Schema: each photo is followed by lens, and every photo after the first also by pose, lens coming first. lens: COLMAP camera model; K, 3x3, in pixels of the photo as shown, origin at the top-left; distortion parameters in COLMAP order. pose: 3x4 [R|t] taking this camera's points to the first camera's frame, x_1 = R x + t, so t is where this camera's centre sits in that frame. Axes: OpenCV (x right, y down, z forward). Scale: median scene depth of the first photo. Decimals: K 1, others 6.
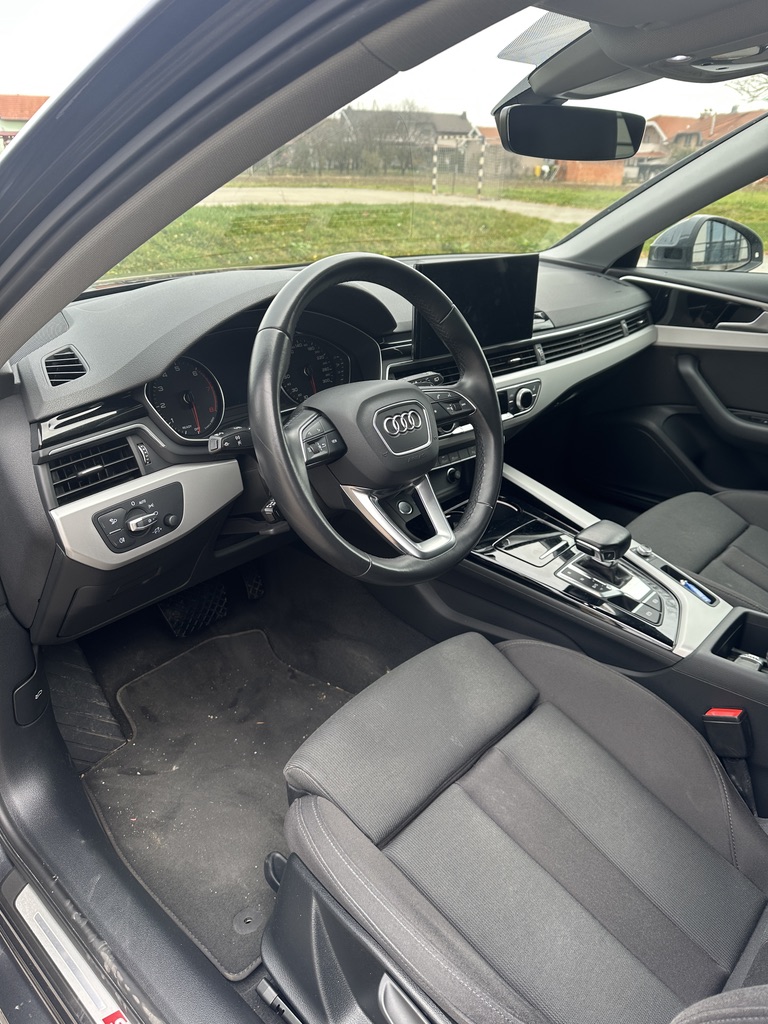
lens RADIAL K [[729.5, 0, 384.0], [0, 729.5, 512.0], [0, 0, 1]] dist [0.089363, -0.000321]
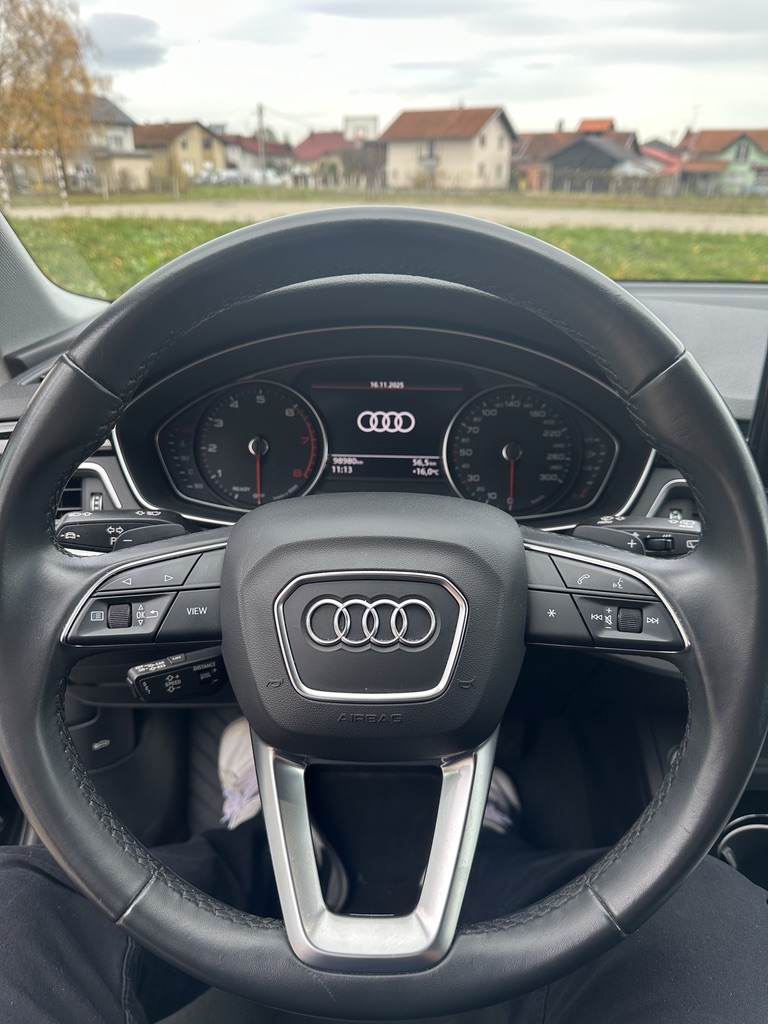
lens RADIAL K [[729.5, 0, 384.0], [0, 729.5, 512.0], [0, 0, 1]] dist [0.089363, -0.000321]
pose [[0.637549, 0.282724, -0.716658, 0.272576], [-0.321127, 0.943089, 0.086373, -0.189794], [0.700292, 0.175071, 0.692056, 0.642516]]
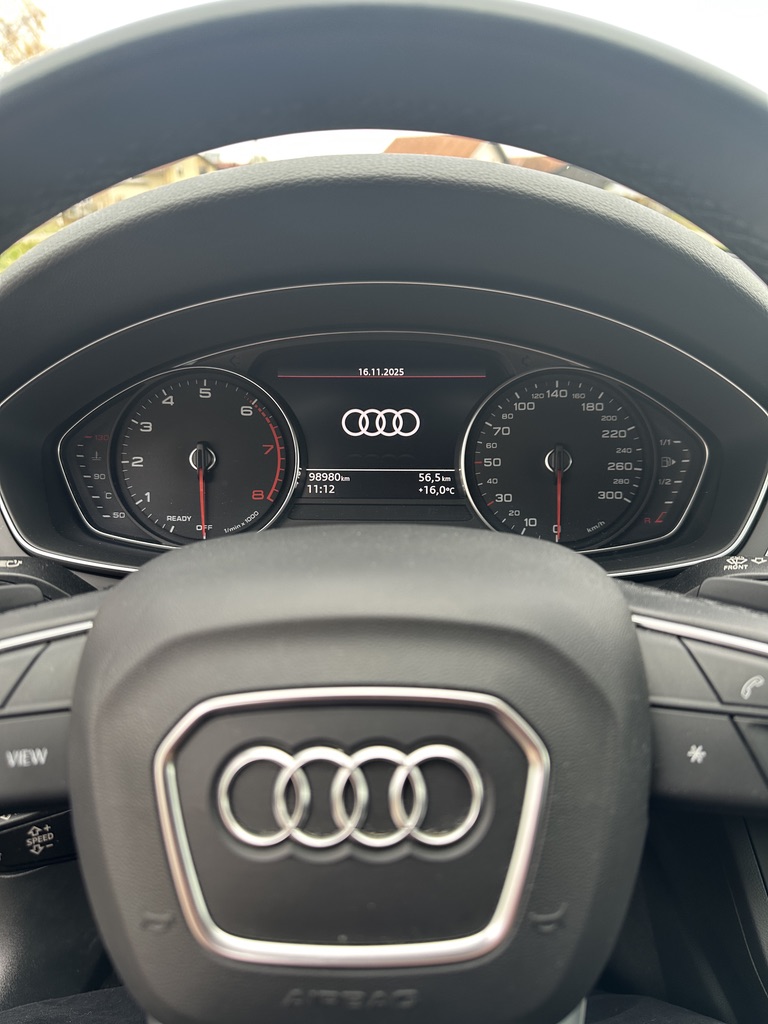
lens RADIAL K [[729.5, 0, 384.0], [0, 729.5, 512.0], [0, 0, 1]] dist [0.089363, -0.000321]
pose [[0.642861, 0.253228, -0.722915, 0.142665], [-0.306256, 0.950028, 0.060441, -0.184158], [0.702095, 0.182542, 0.688289, 0.766607]]
